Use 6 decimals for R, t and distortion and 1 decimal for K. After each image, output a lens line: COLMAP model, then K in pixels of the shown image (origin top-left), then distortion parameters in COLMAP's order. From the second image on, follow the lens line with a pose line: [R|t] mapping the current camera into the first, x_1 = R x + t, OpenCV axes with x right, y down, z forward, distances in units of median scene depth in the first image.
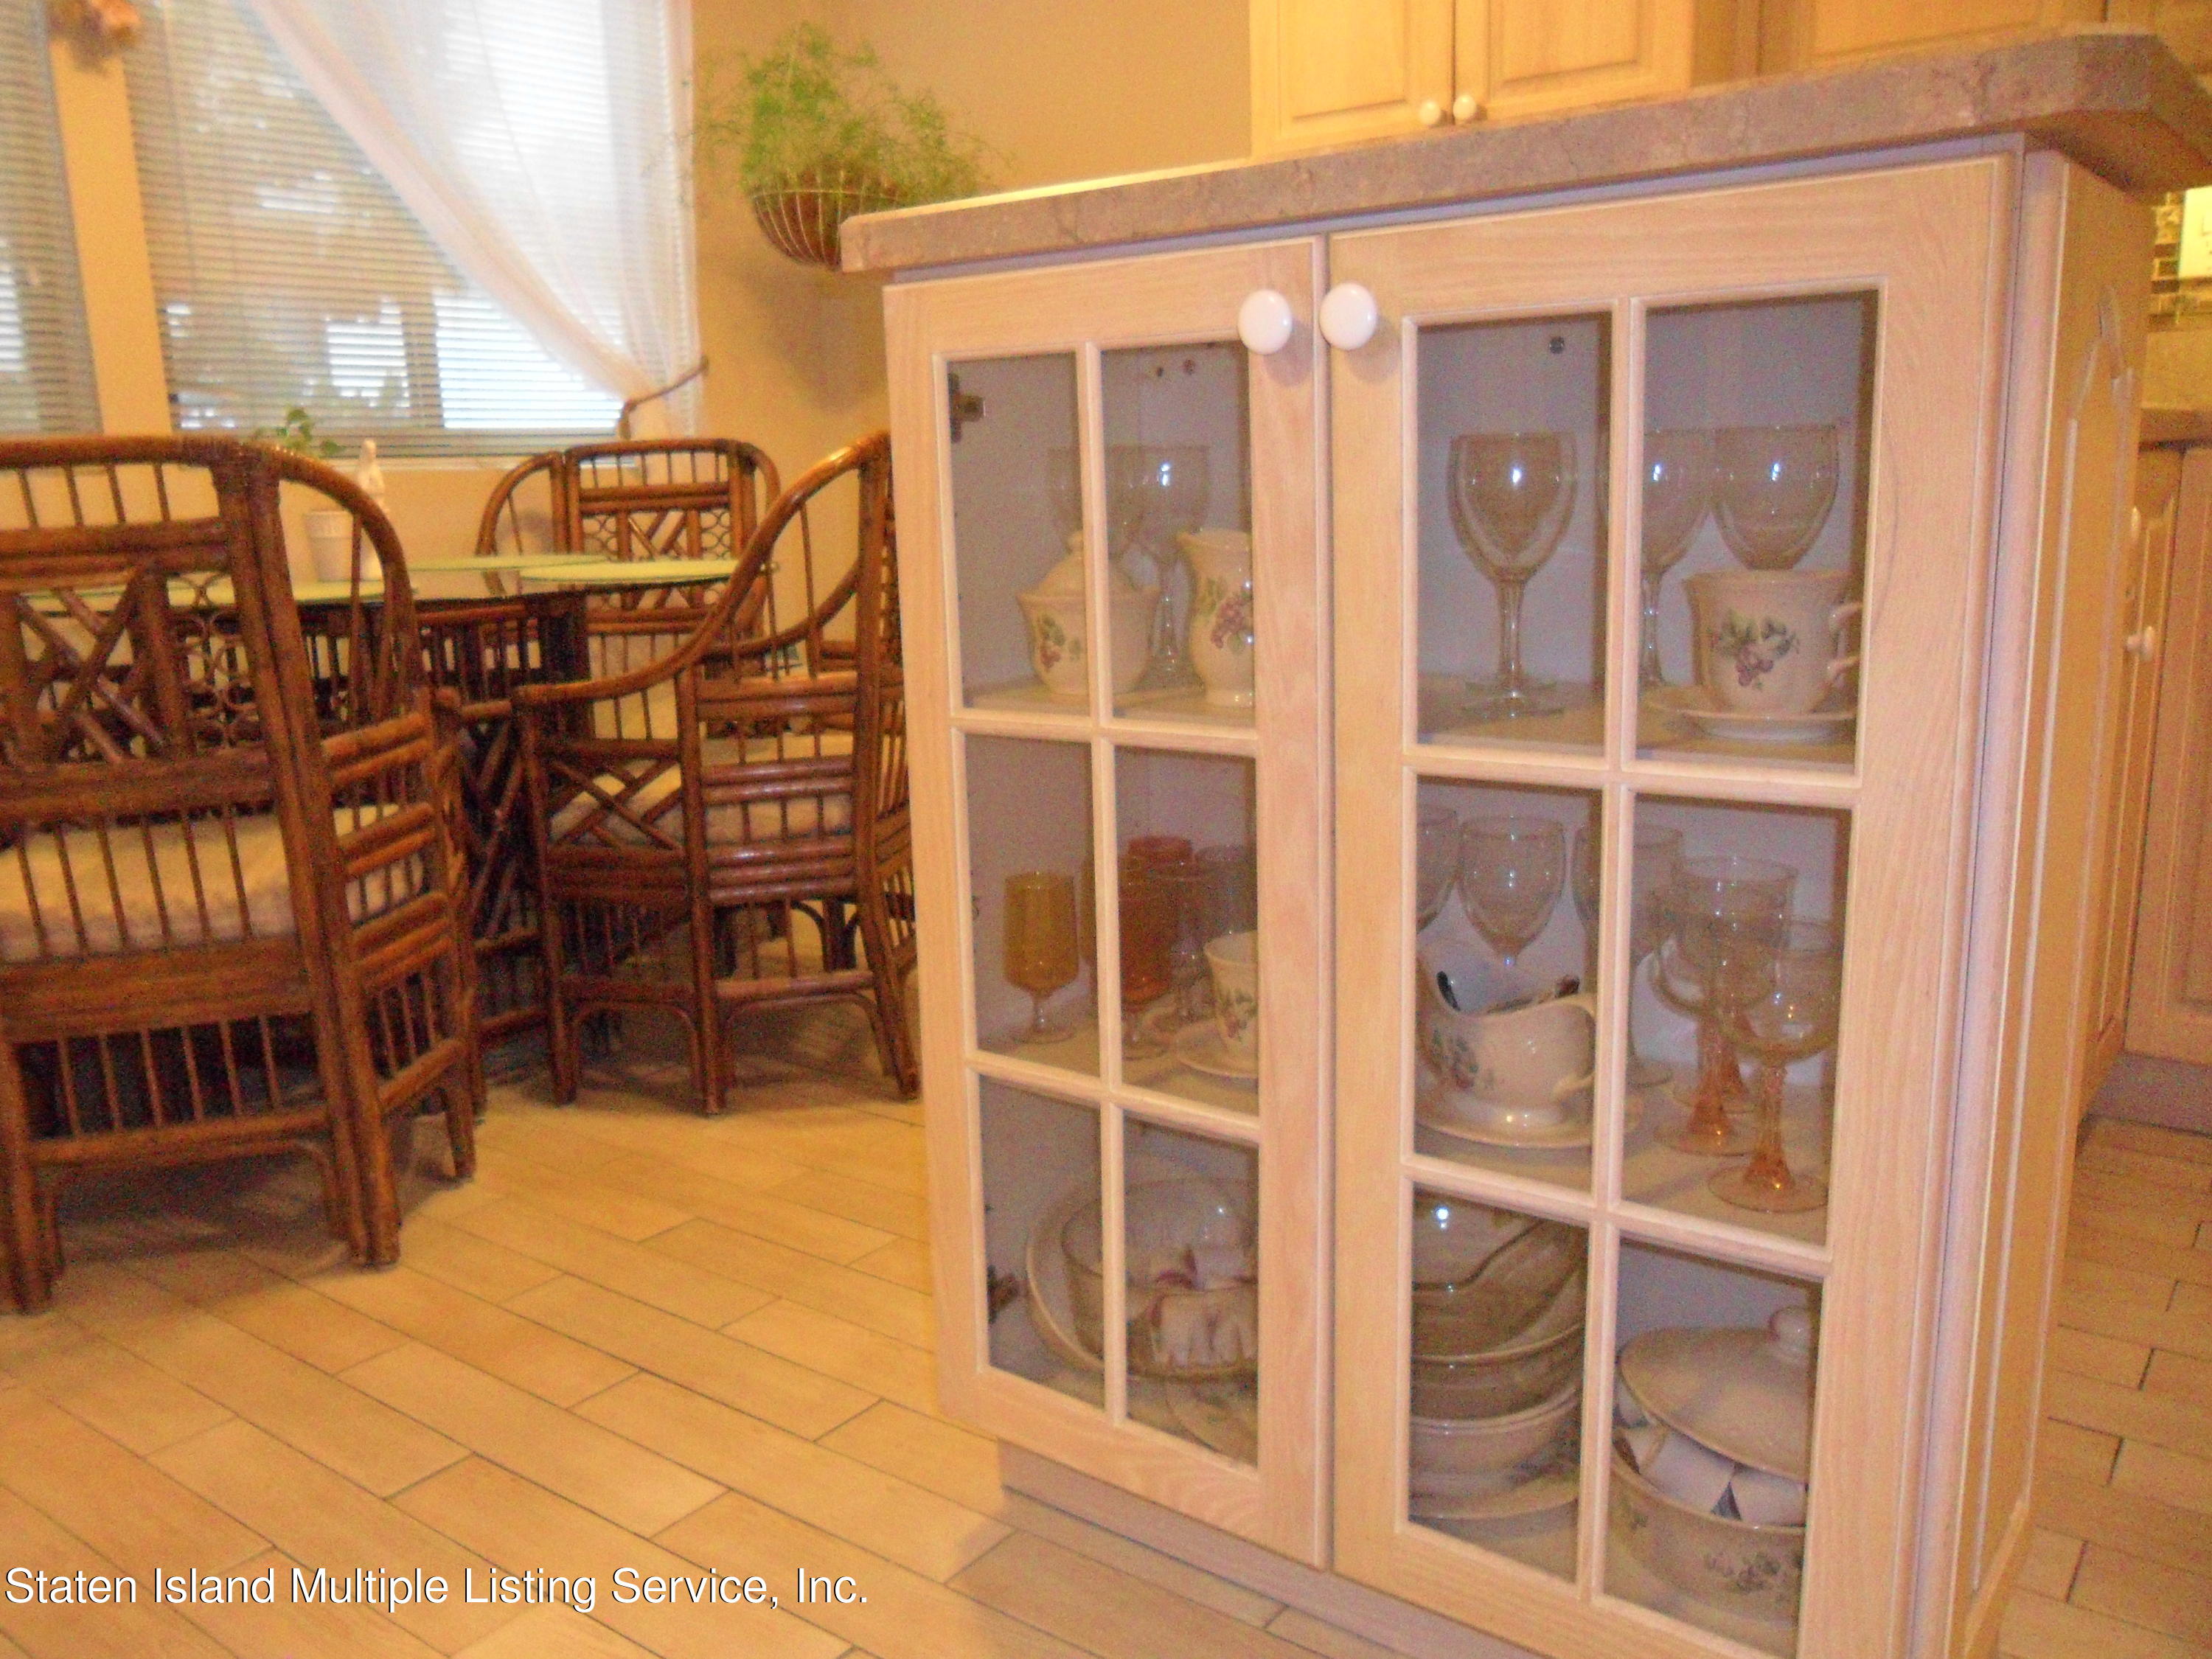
lens RADIAL K [[1759.6, 0, 1112.0], [0, 1759.6, 831.3], [0, 0, 1]] dist [-0.032681, 0.008148]
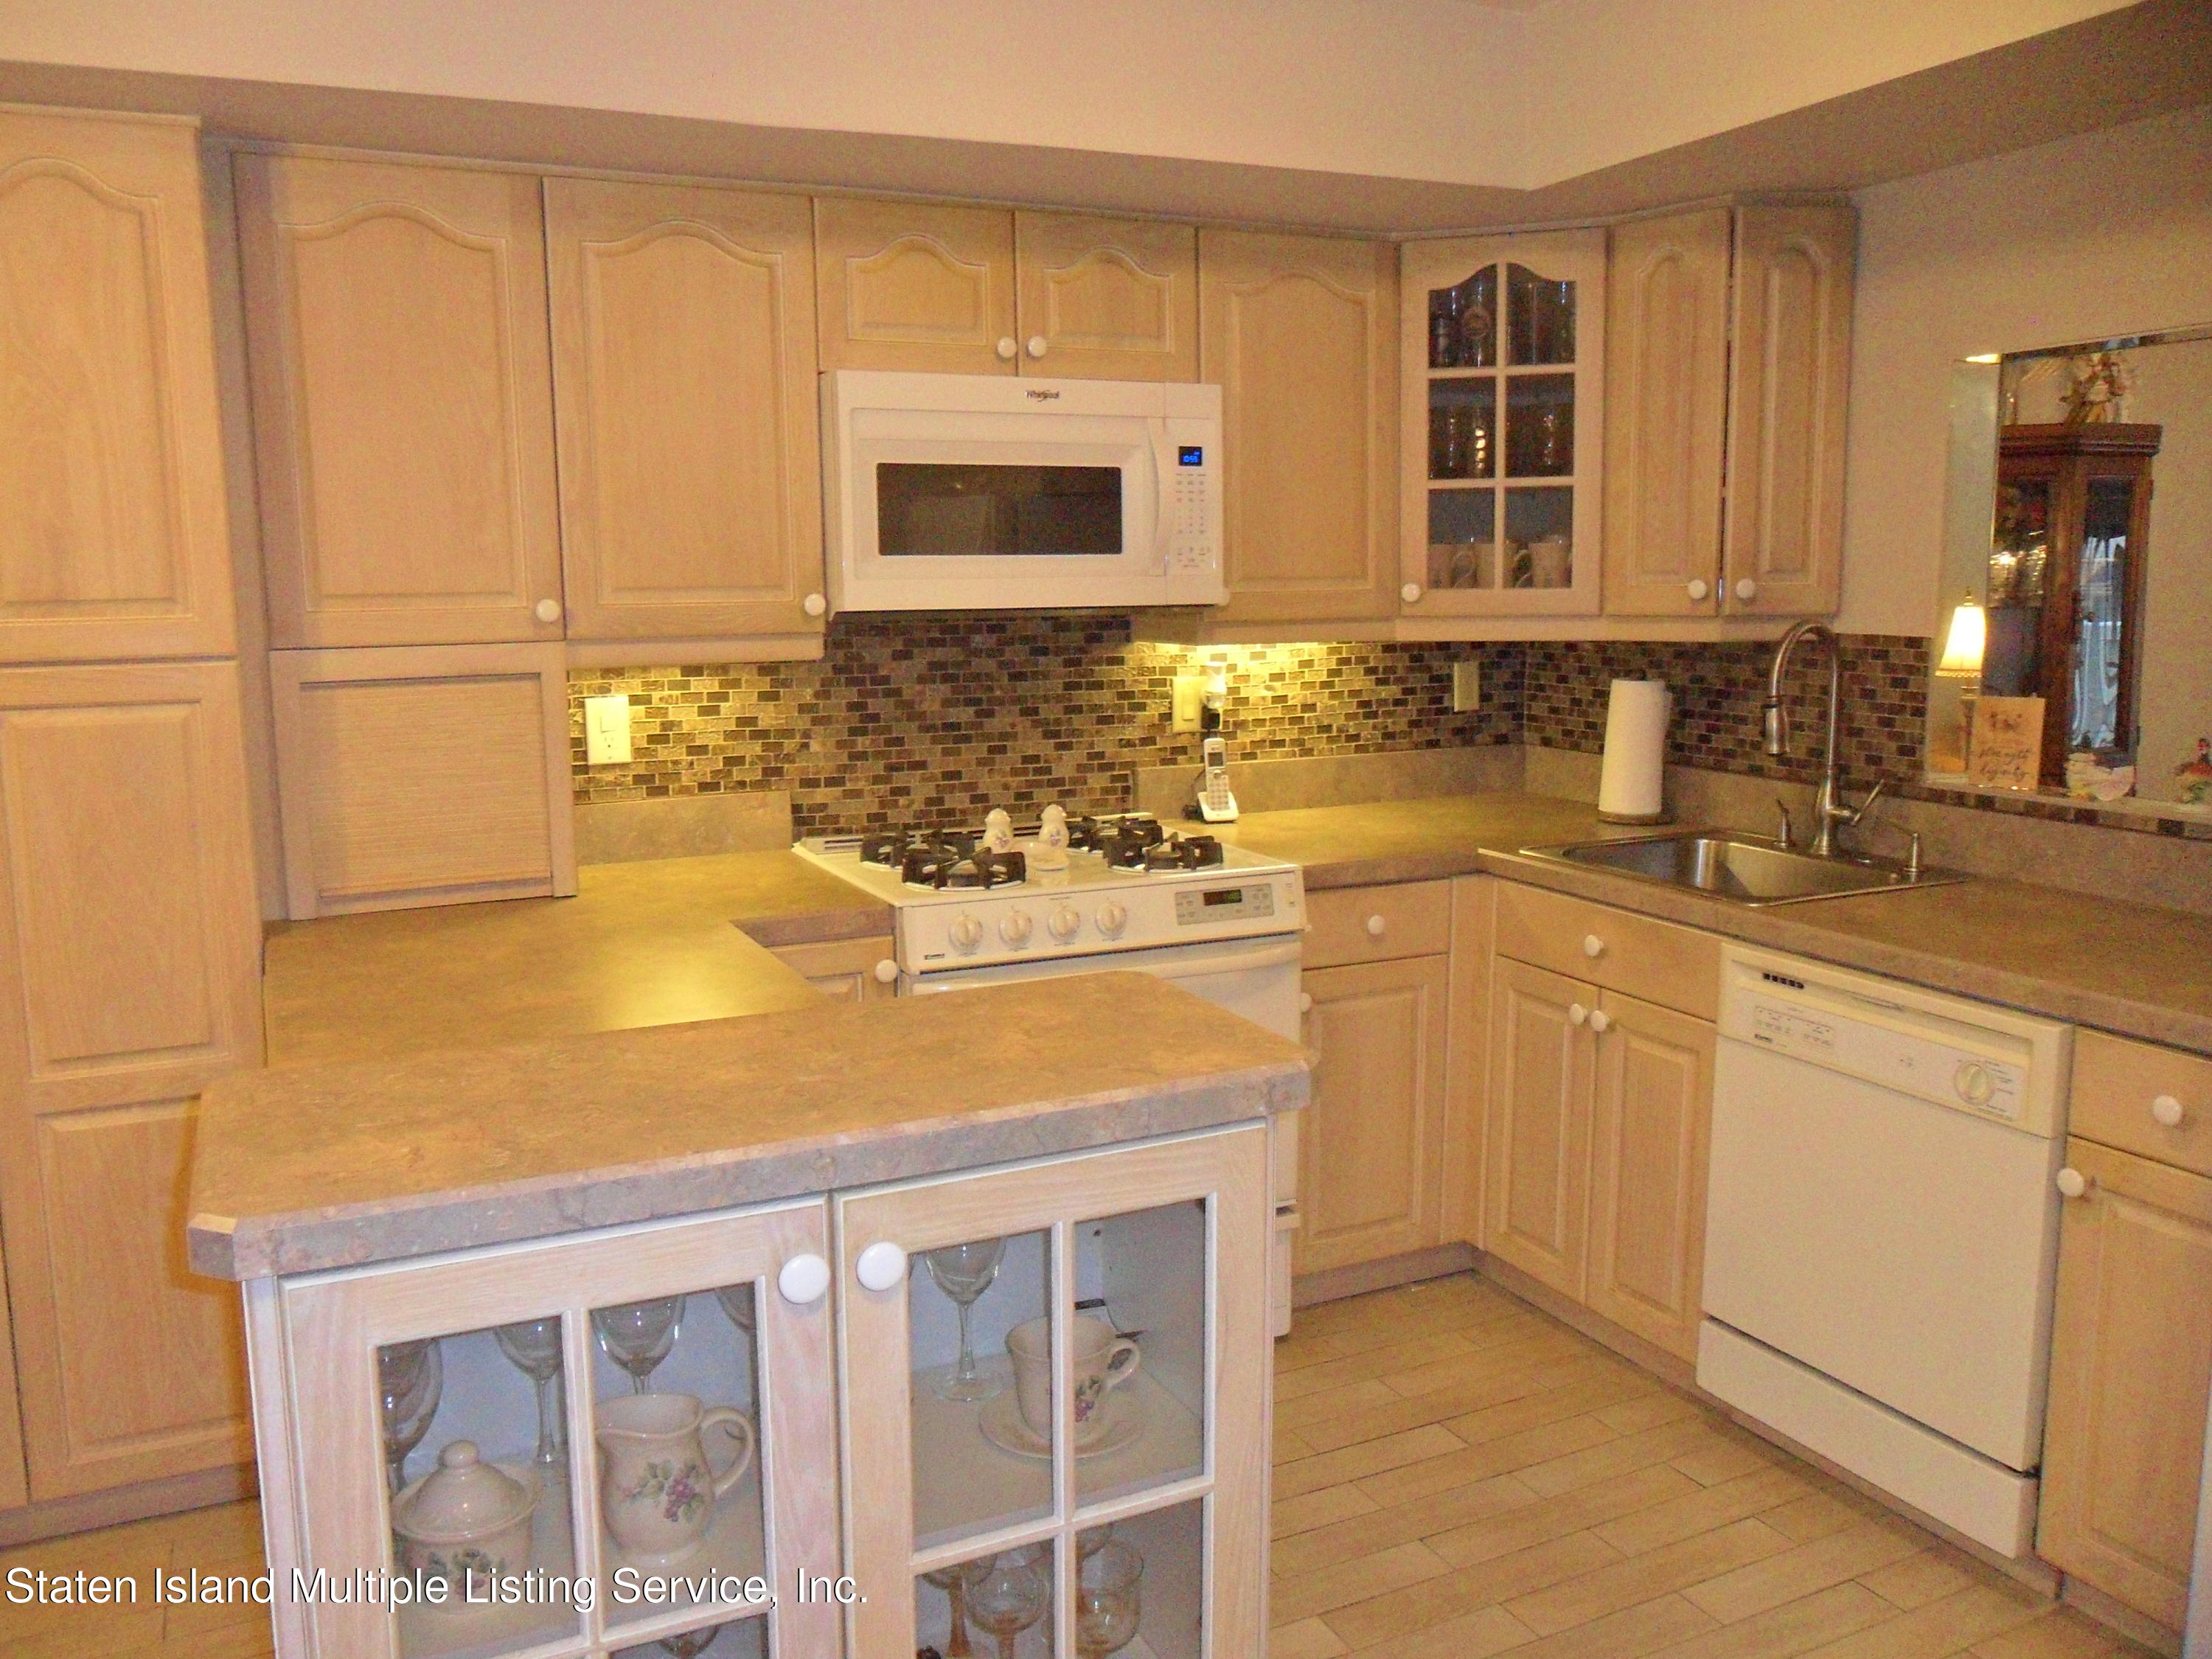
lens RADIAL K [[1808.6, 0, 1106.0], [0, 1808.6, 829.5], [0, 0, 1]] dist [-0.052245, 0.074839]
pose [[0.450015, -0.118457, 0.885130, -0.856551], [0.179709, 0.982899, 0.040174, -0.592755], [-0.874752, 0.140986, 0.463607, 0.200628]]
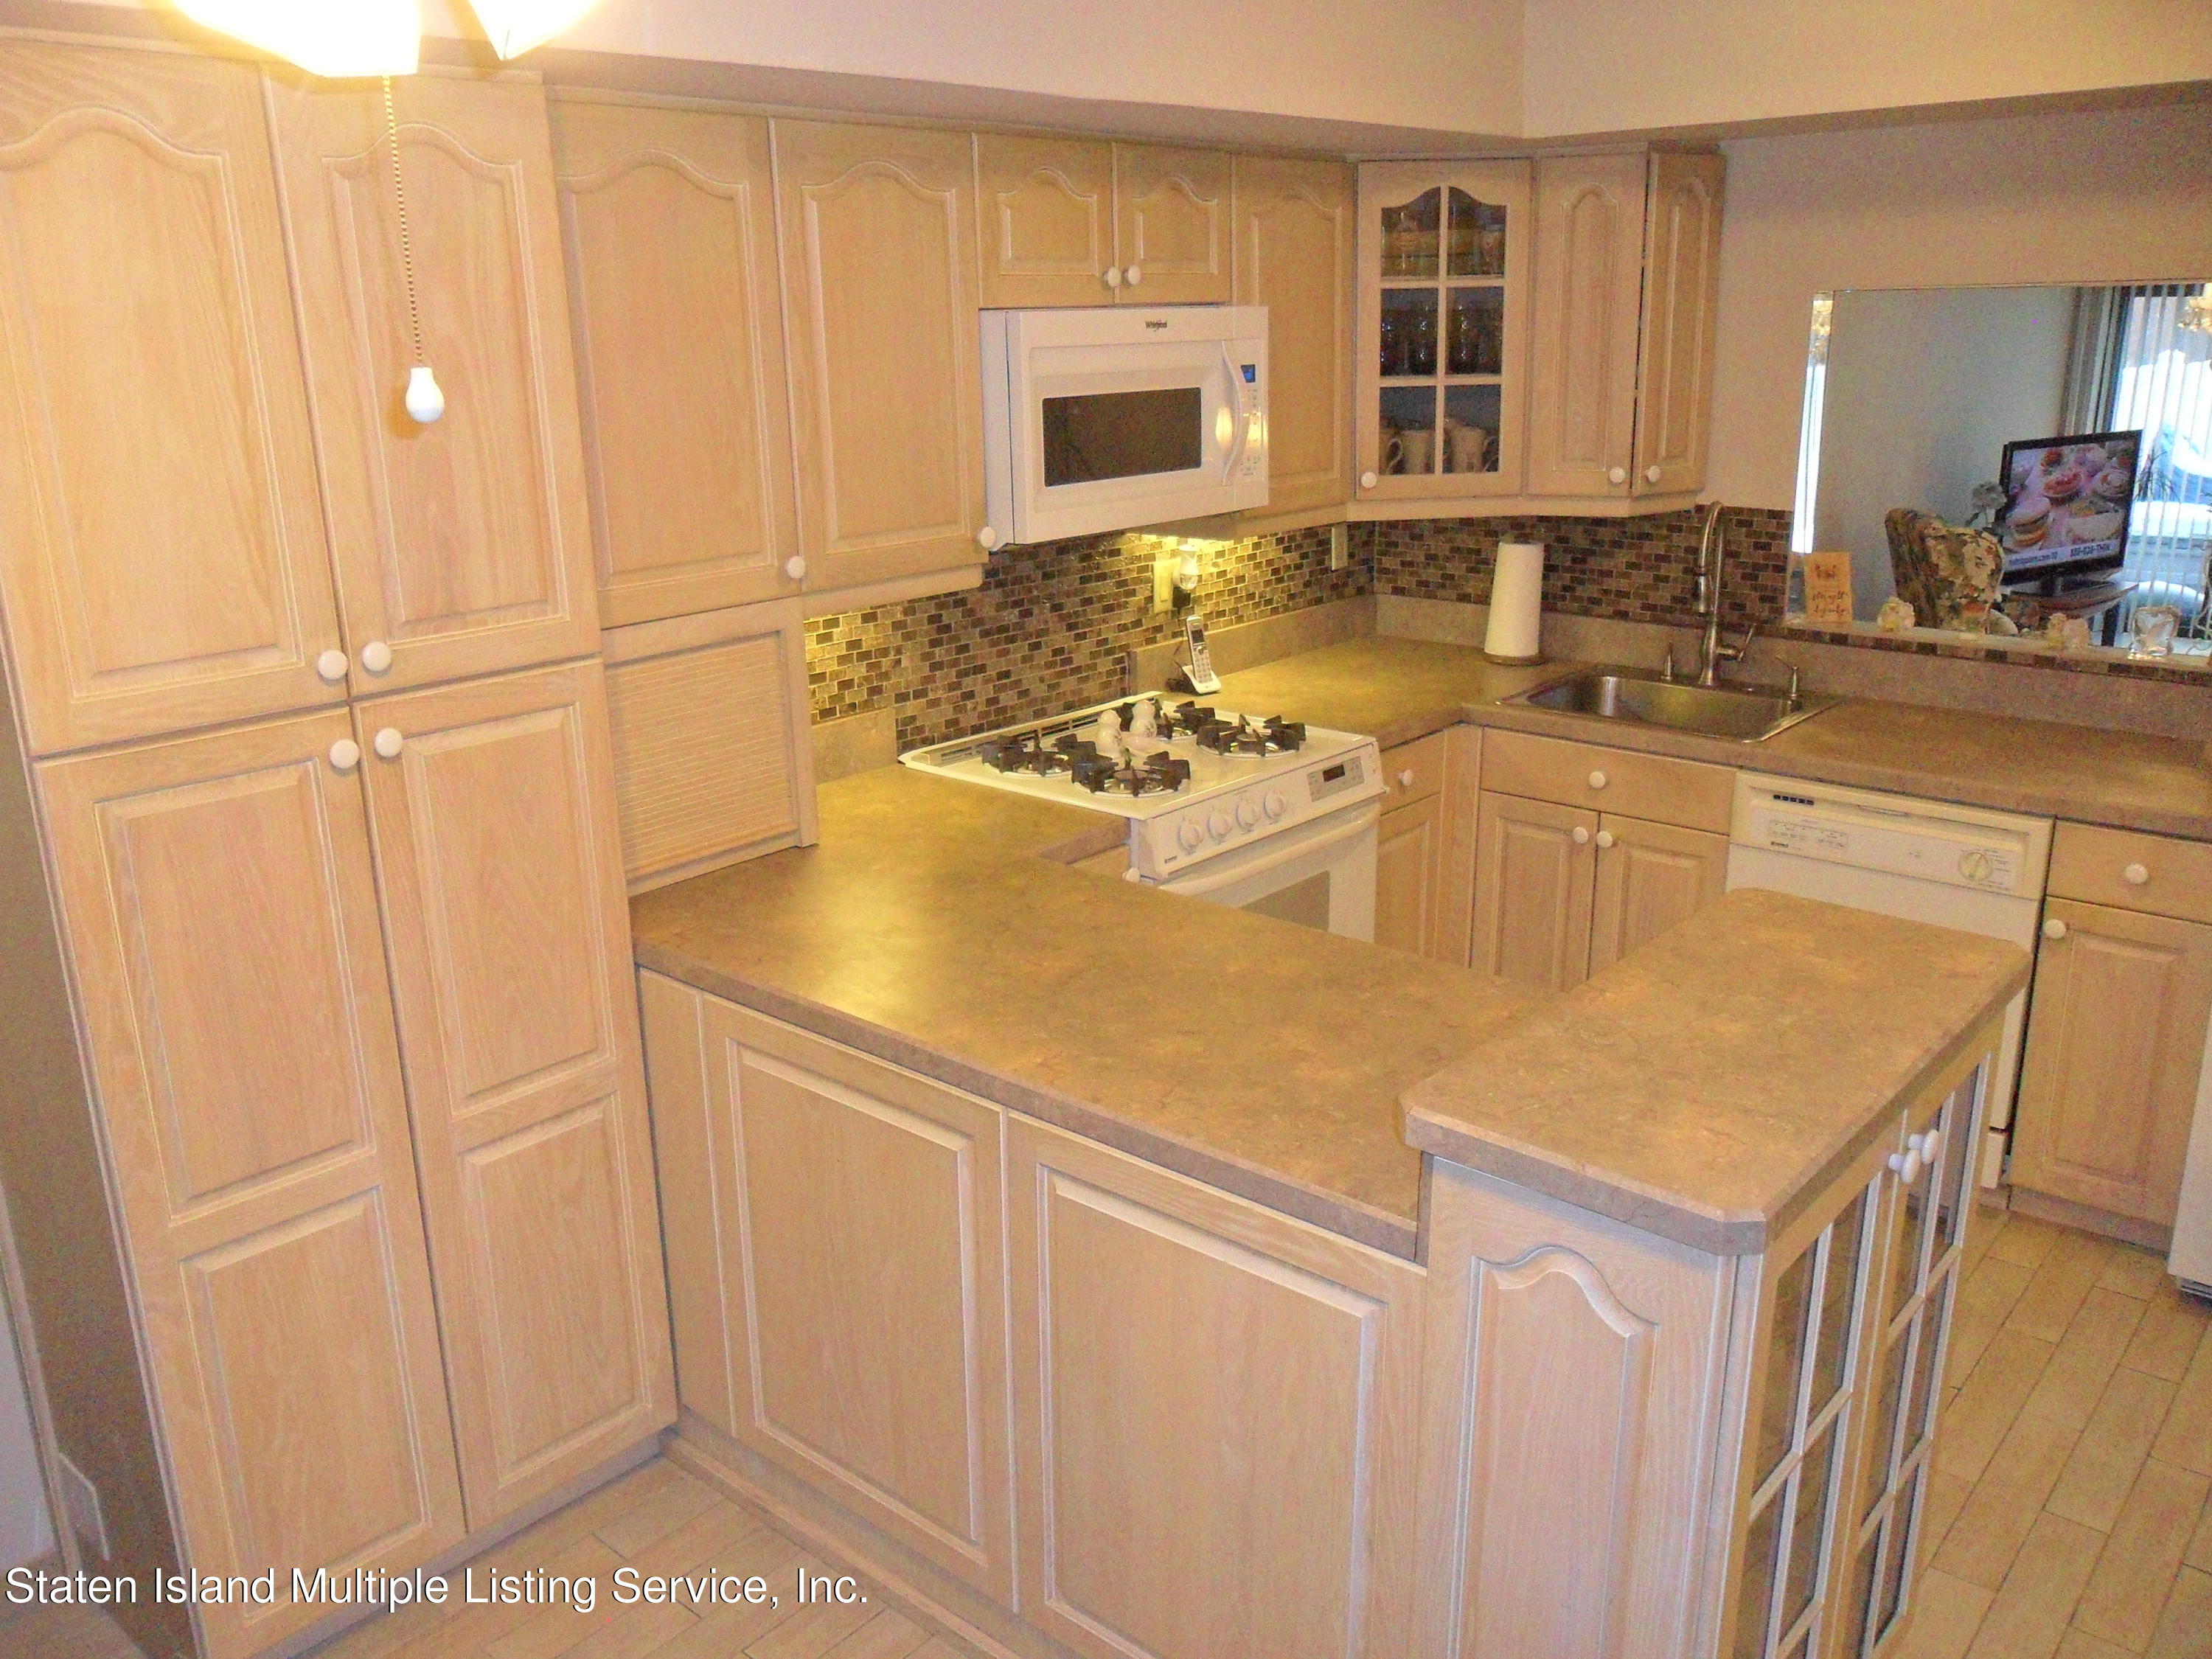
lens RADIAL K [[1800.7, 0, 1134.1], [0, 1800.7, 823.0], [0, 0, 1]] dist [-0.049870, 0.086640]
pose [[0.047565, -0.261392, 0.964060, -1.467399], [0.214041, 0.945401, 0.245773, -1.149142], [-0.975666, 0.194659, 0.100917, 1.453188]]
